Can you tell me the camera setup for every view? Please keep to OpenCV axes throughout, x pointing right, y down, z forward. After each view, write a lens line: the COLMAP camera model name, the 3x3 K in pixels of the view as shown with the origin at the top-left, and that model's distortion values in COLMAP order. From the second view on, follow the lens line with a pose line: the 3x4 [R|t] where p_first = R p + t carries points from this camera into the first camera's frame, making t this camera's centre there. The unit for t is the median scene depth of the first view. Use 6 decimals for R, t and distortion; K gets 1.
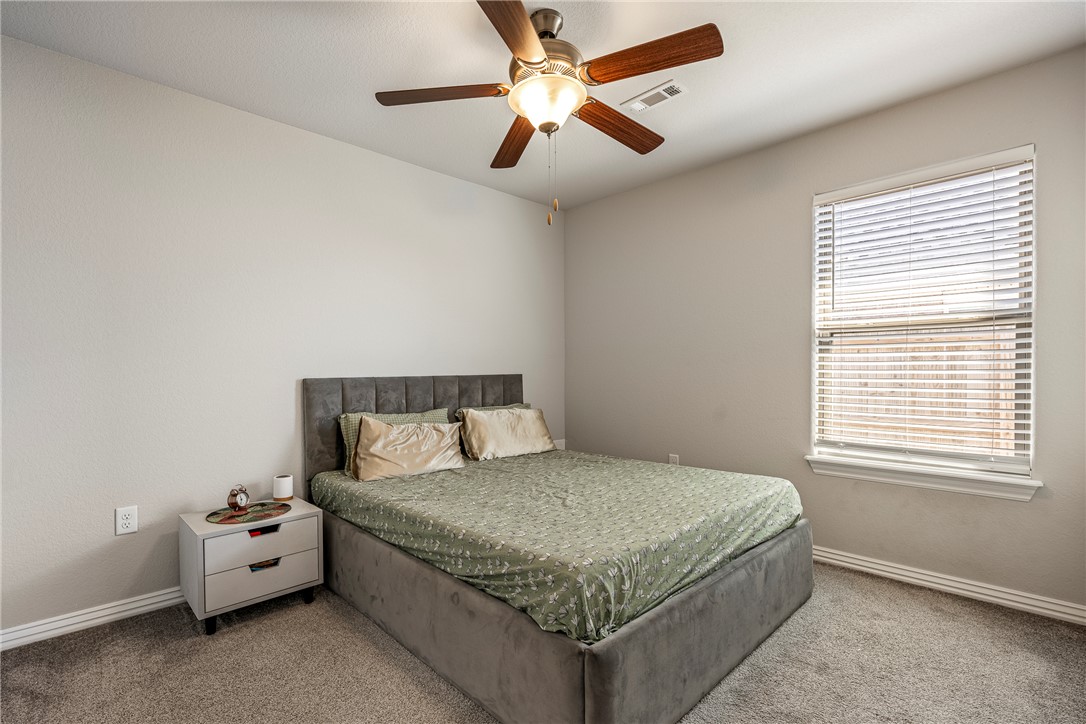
lens RADIAL K [[477.9, 0, 543.0], [0, 477.9, 362.0], [0, 0, 1]] dist [0.001178, -0.000022]
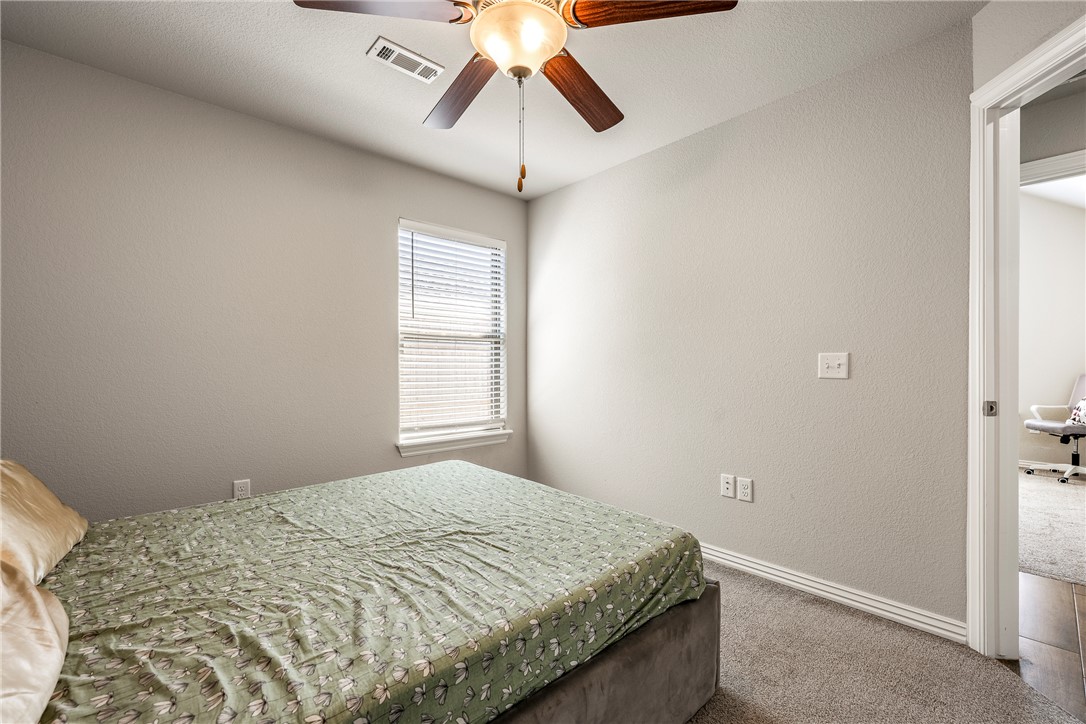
lens RADIAL K [[449.1, 0, 533.5], [0, 449.1, 365.0], [0, 0, 1]] dist [-0.000434, 0.000020]
pose [[0.074896, 0.007159, 0.997166, -0.604199], [-0.016248, 0.999850, -0.005958, 0.012244], [-0.997059, -0.015755, 0.075001, 0.731141]]
